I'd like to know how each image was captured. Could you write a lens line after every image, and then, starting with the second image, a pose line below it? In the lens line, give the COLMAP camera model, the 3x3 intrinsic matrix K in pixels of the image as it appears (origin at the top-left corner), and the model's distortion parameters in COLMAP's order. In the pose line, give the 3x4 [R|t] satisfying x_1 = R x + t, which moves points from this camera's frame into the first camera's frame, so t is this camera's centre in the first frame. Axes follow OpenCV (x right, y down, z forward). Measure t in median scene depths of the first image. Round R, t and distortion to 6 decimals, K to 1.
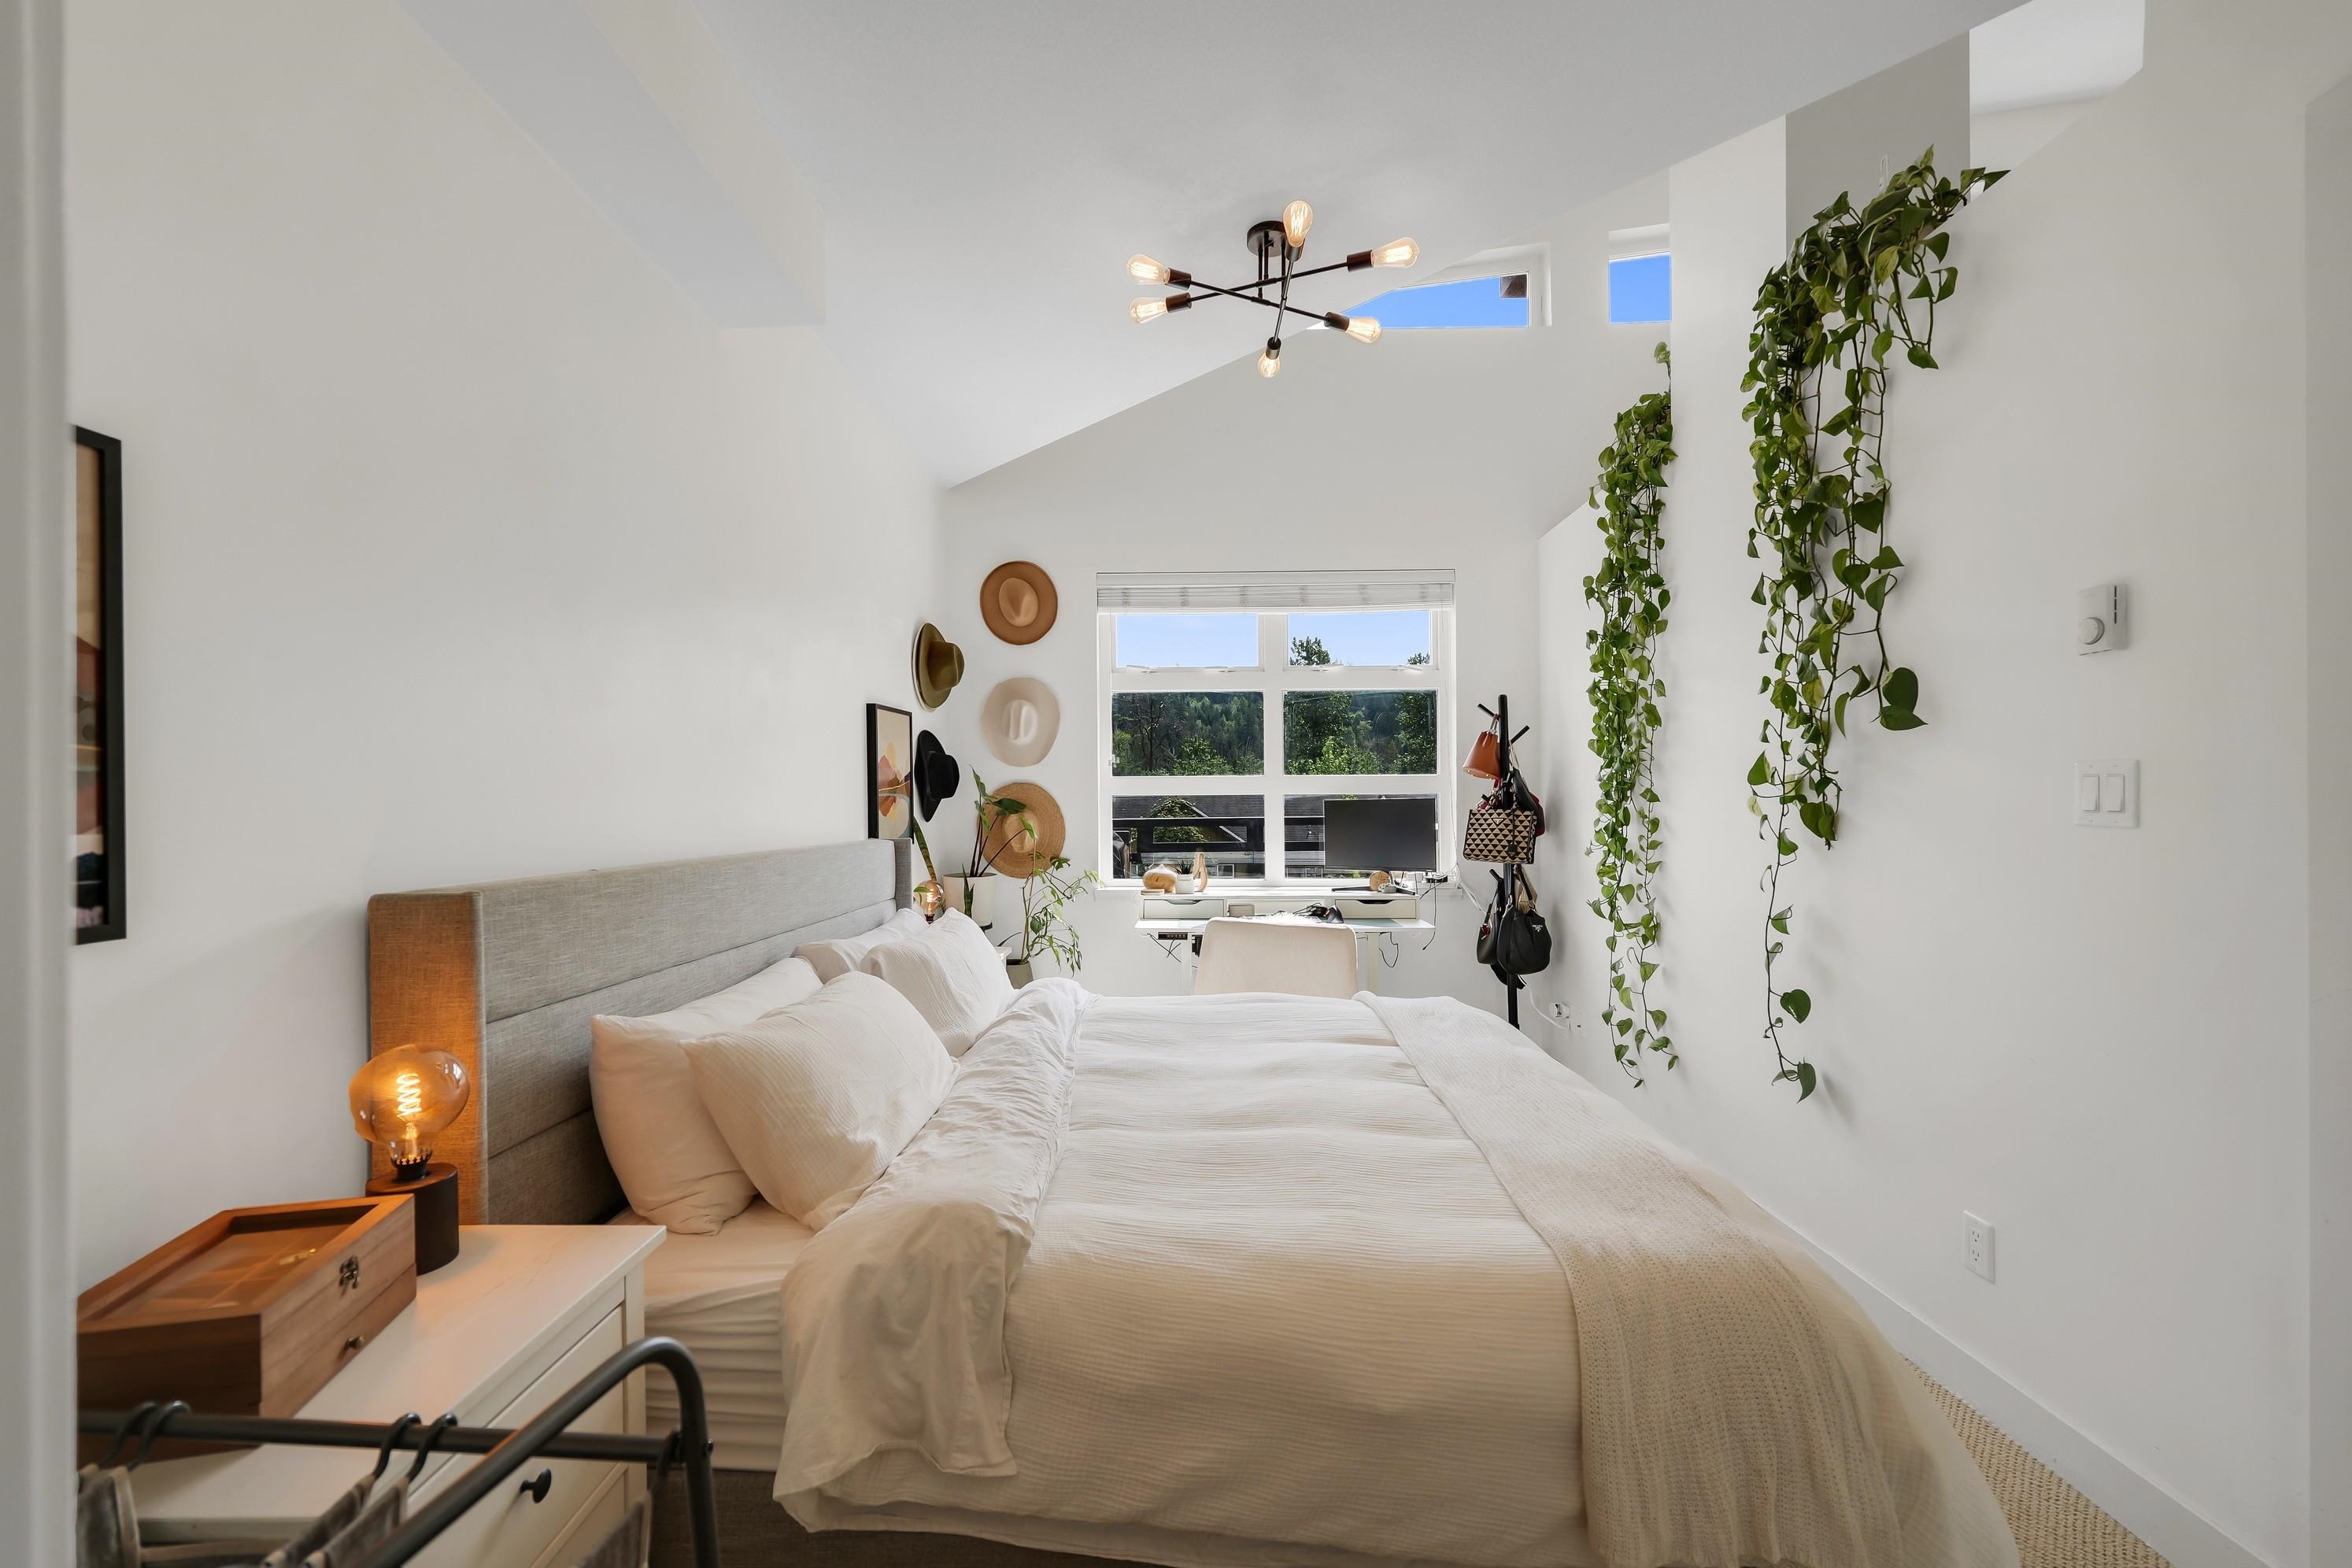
lens RADIAL K [[951.6, 0, 1181.6], [0, 951.6, 795.7], [0, 0, 1]] dist [-0.001504, 0.000080]
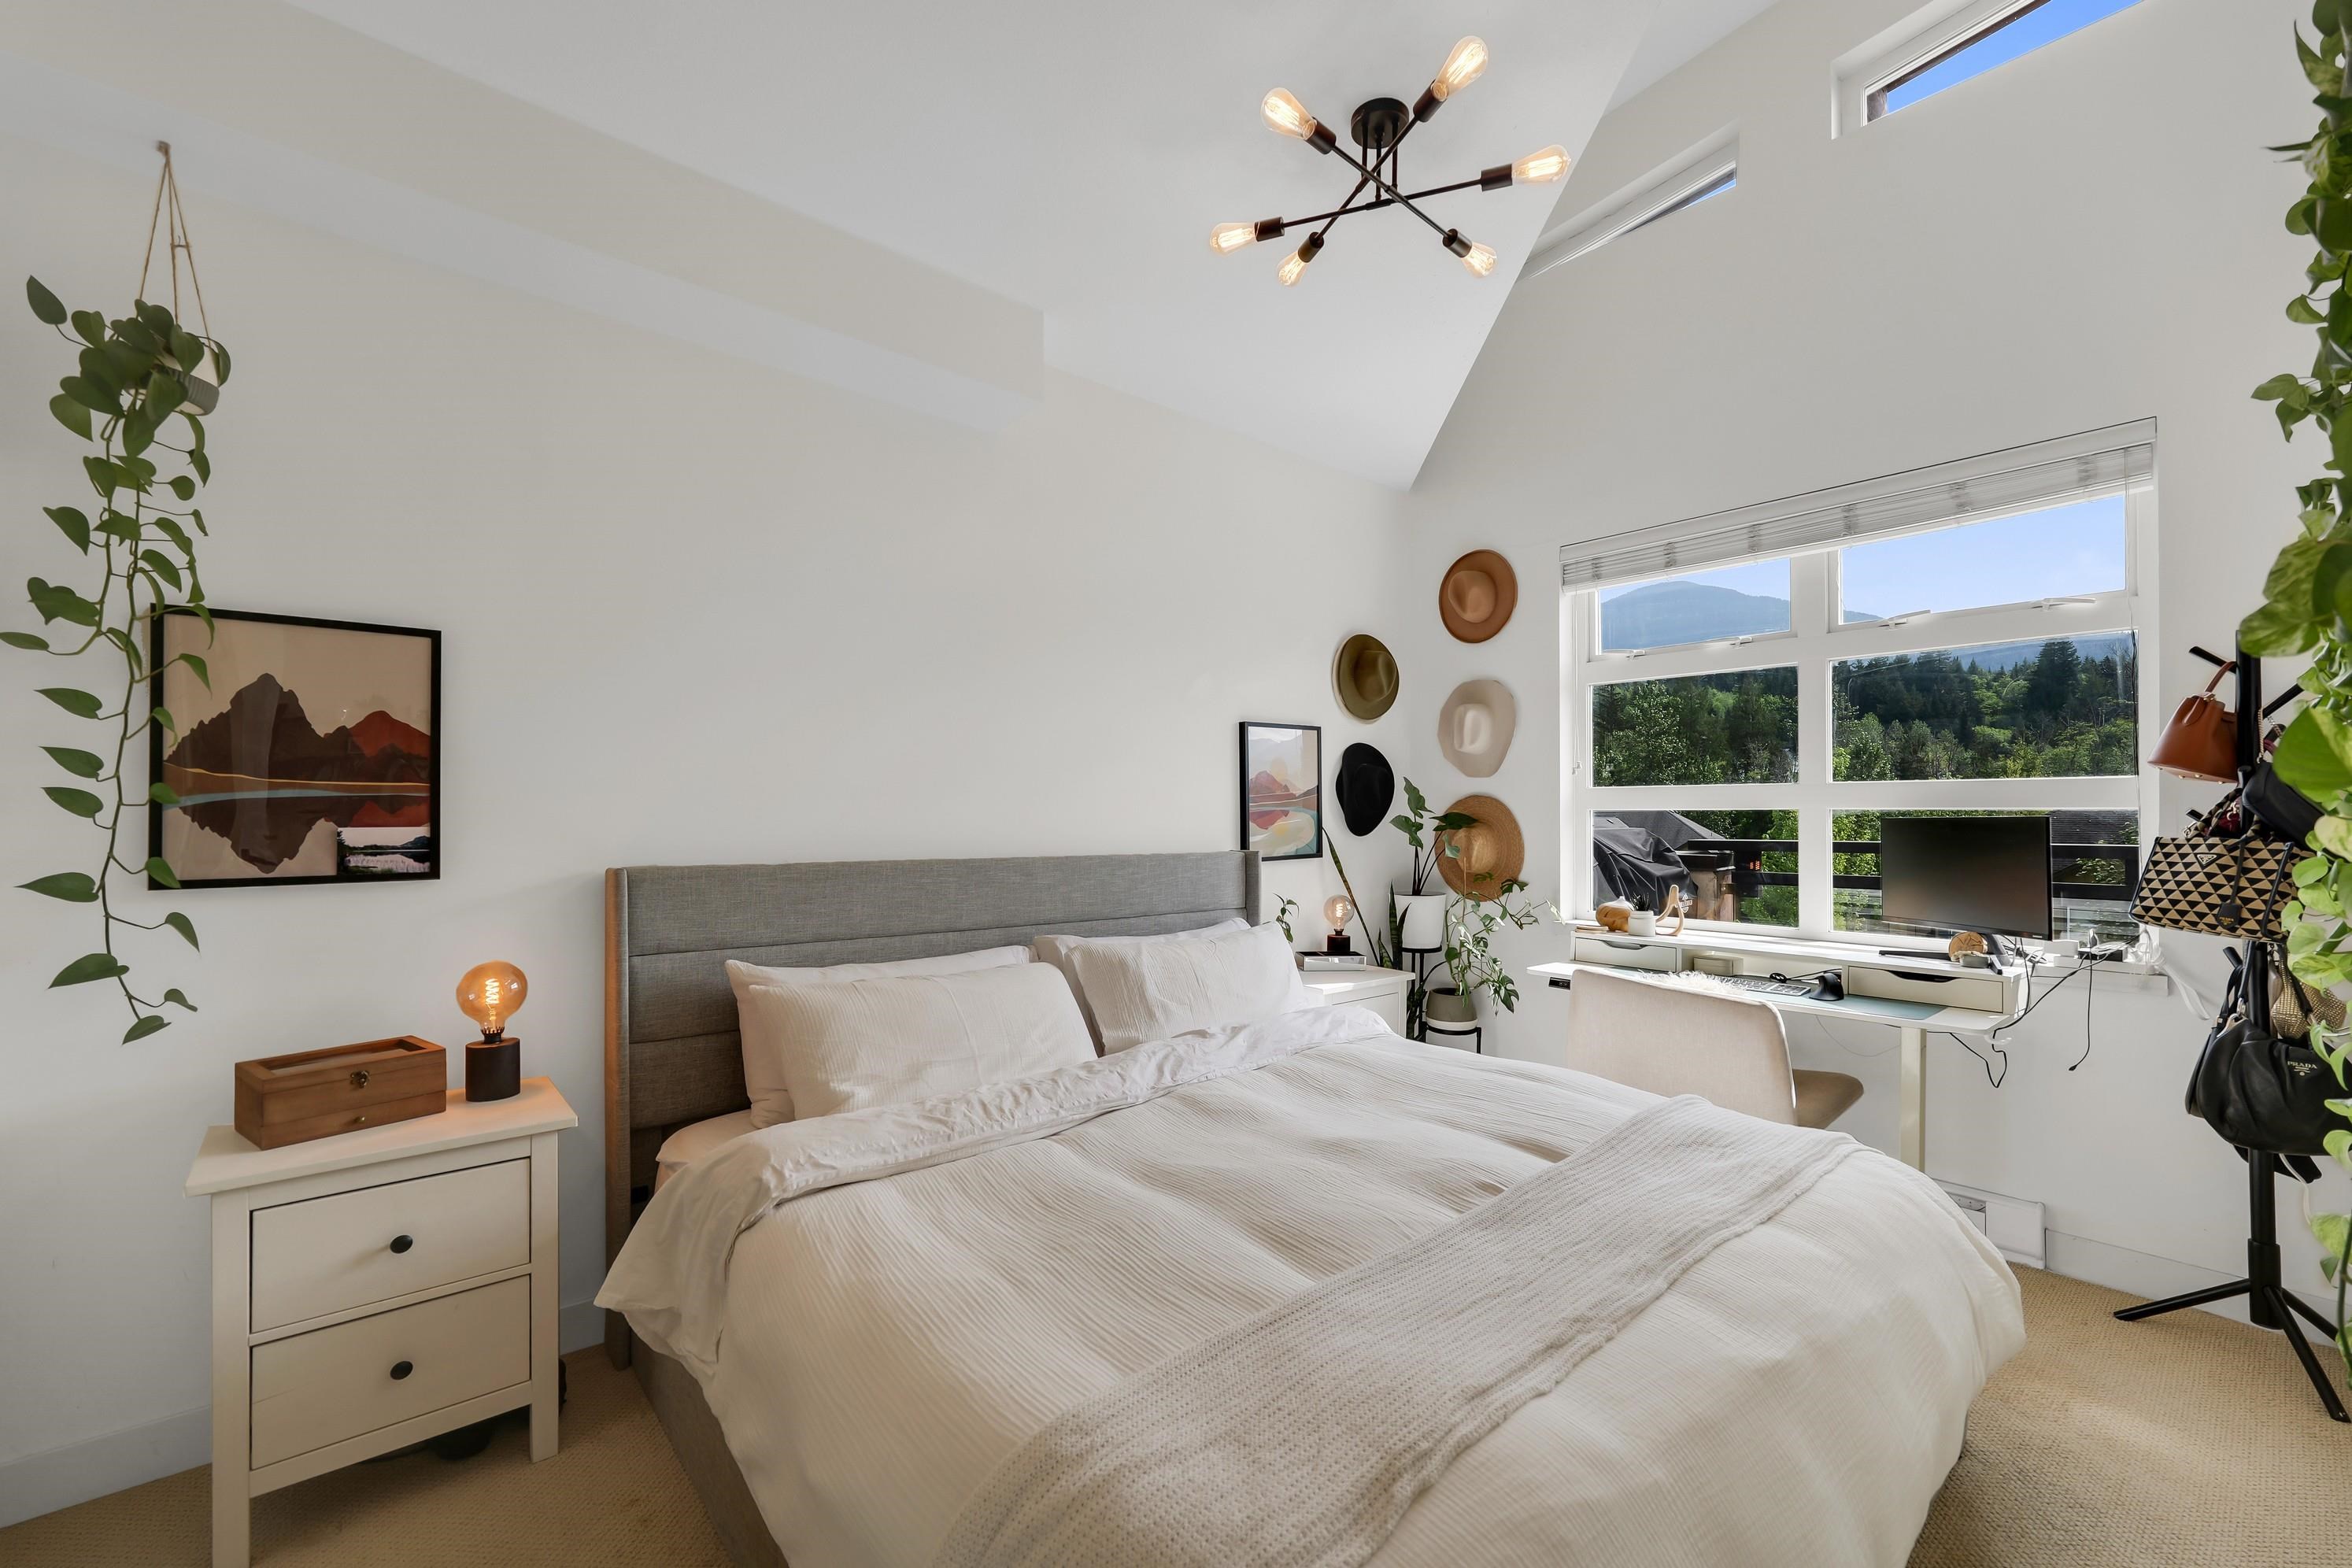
lens RADIAL K [[962.3, 0, 1174.8], [0, 962.3, 802.8], [0, 0, 1]] dist [-0.001480, 0.000025]
pose [[0.673419, -0.002871, -0.739255, 0.317703], [-0.002512, 0.999978, -0.006171, -0.000227], [0.739257, 0.006012, 0.673397, 0.176071]]
